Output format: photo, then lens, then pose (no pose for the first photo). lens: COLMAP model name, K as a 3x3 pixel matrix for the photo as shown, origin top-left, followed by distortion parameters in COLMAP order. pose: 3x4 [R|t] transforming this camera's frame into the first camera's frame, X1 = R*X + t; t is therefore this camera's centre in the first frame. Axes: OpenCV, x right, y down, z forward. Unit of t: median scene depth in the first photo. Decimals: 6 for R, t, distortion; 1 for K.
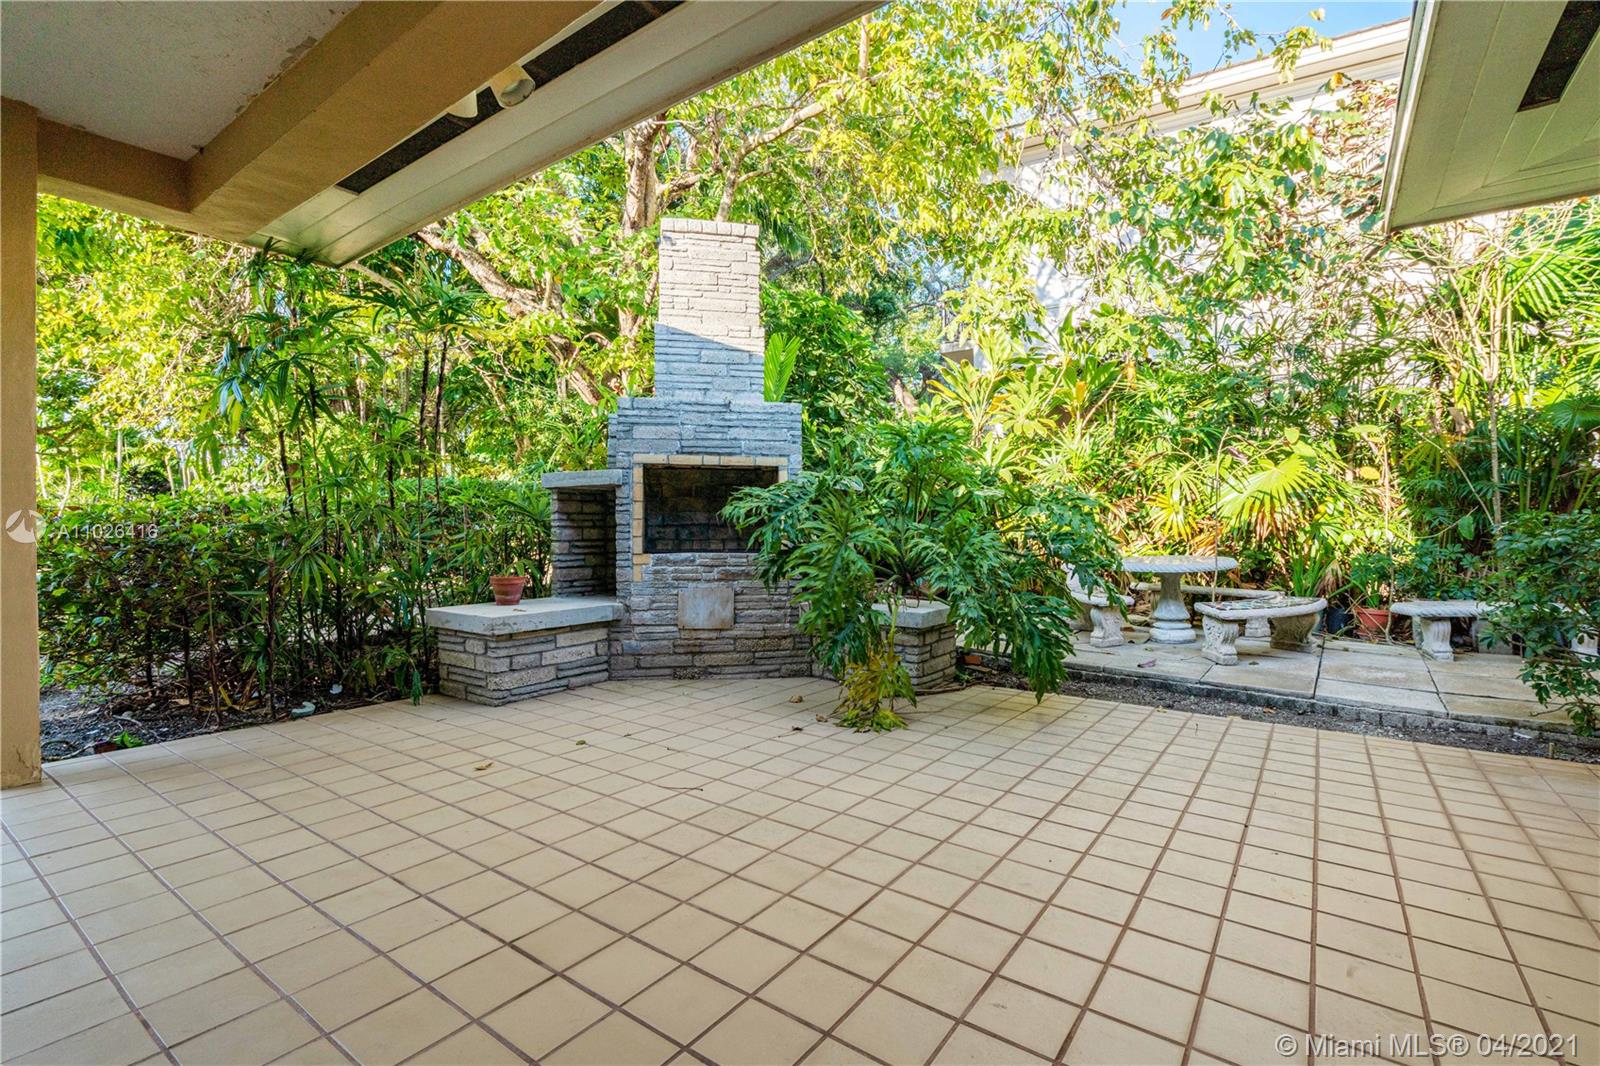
lens RADIAL K [[735.8, 0, 796.0], [0, 735.8, 509.7], [0, 0, 1]] dist [-0.007033, 0.001768]
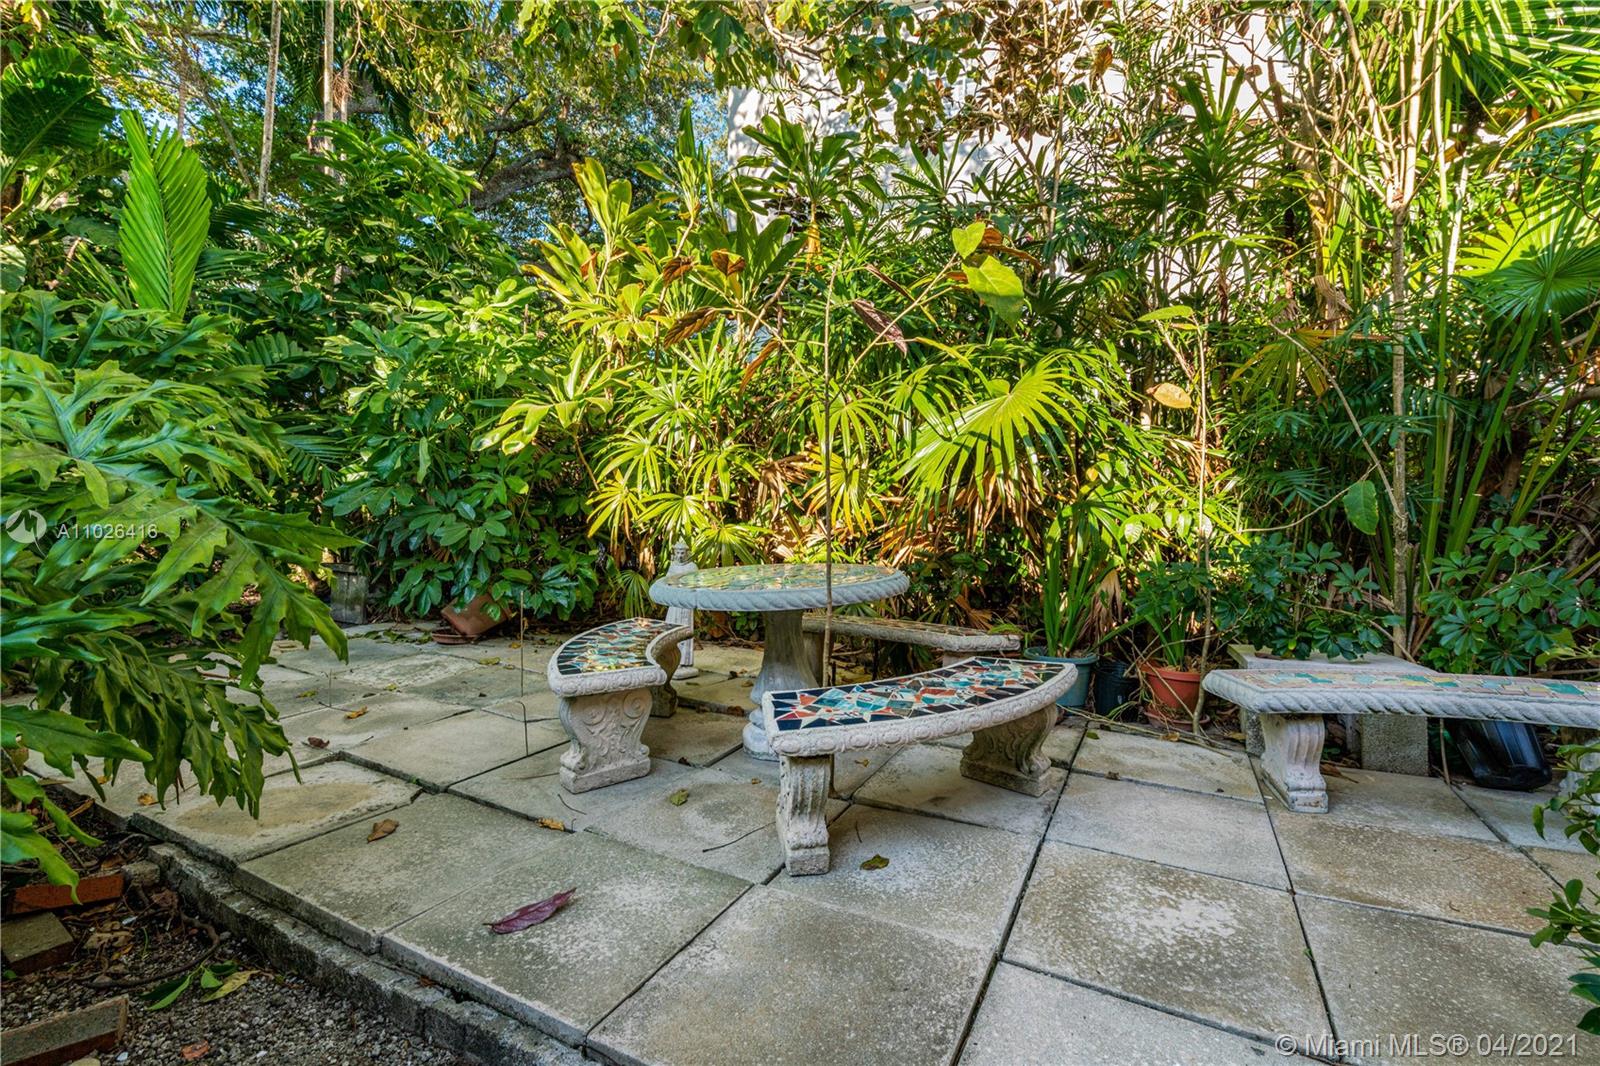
lens RADIAL K [[735.8, 0, 803.7], [0, 735.8, 523.2], [0, 0, 1]] dist [-0.007033, 0.001768]
pose [[0.984016, 0.005880, 0.177986, 0.432740], [-0.010943, 0.999562, 0.027480, 0.021927], [-0.177746, -0.028988, 0.983649, 0.533592]]
